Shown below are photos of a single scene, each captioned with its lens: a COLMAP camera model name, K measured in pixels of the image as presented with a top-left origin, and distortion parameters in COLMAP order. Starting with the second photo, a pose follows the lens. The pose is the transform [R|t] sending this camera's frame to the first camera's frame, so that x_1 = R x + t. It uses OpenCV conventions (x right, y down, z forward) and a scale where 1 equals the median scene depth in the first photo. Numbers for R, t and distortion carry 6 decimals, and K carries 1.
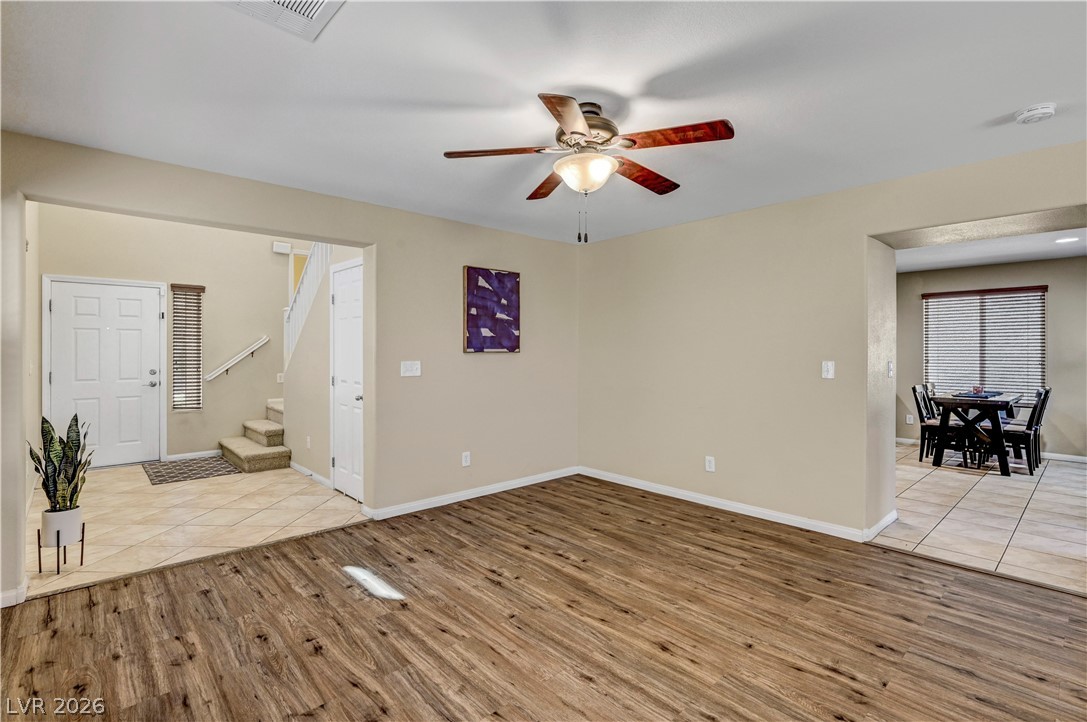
lens RADIAL K [[511.5, 0, 541.5], [0, 511.5, 353.5], [0, 0, 1]] dist [0.000966, 0.001456]
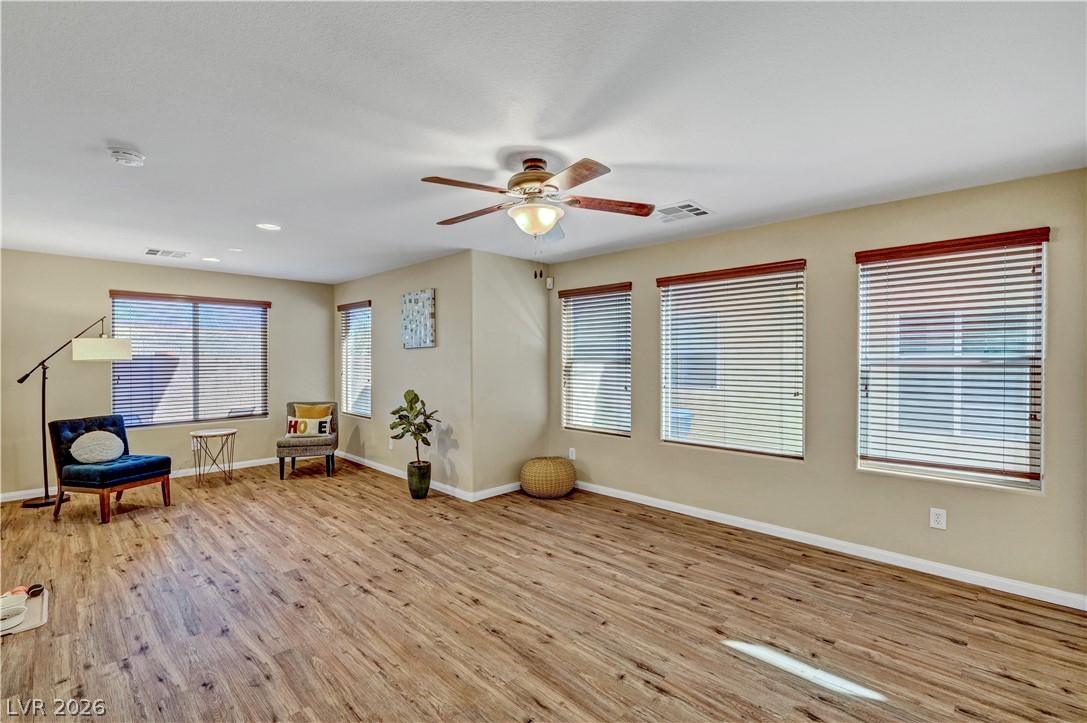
lens RADIAL K [[482.9, 0, 540.8], [0, 482.9, 361.3], [0, 0, 1]] dist [-0.002542, 0.000071]
pose [[-0.998665, 0.001180, -0.051640, 0.103274], [0.000801, 0.999973, 0.007354, -0.027725], [0.051647, 0.007302, -0.998639, 1.654507]]
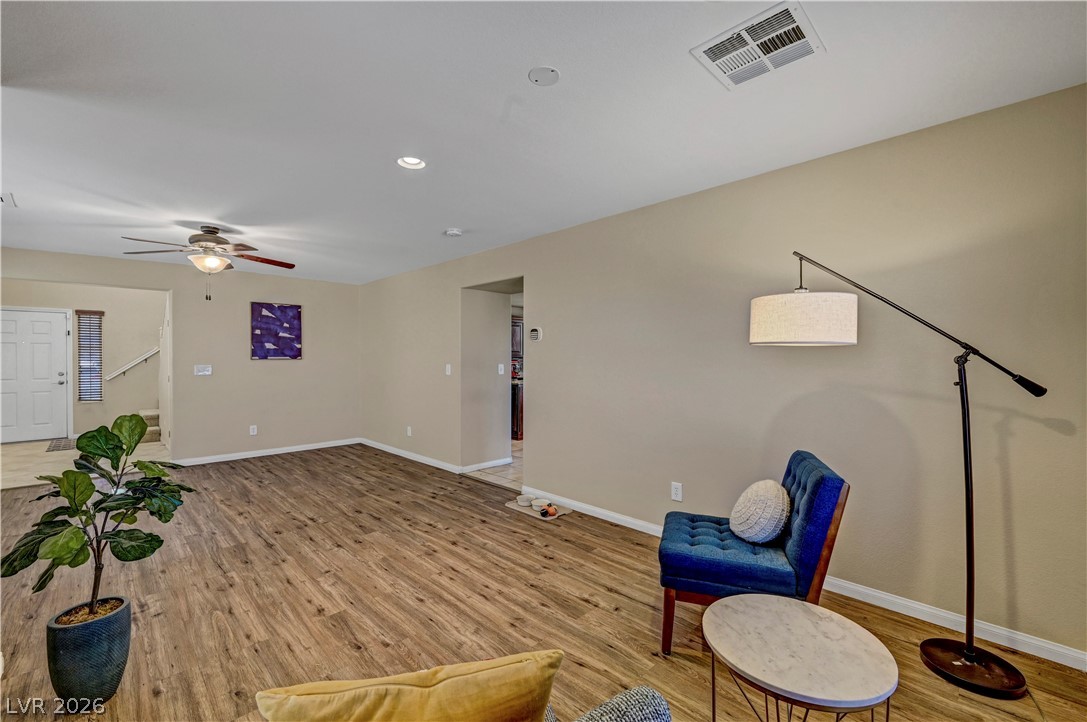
lens RADIAL K [[459.2, 0, 545.6], [0, 459.2, 362.9], [0, 0, 1]] dist [0.000380, 0.000657]
pose [[0.999301, -0.003087, 0.037246, 0.984003], [0.002773, 0.999960, 0.008469, -0.001465], [-0.037271, -0.008360, 0.999270, -0.565819]]
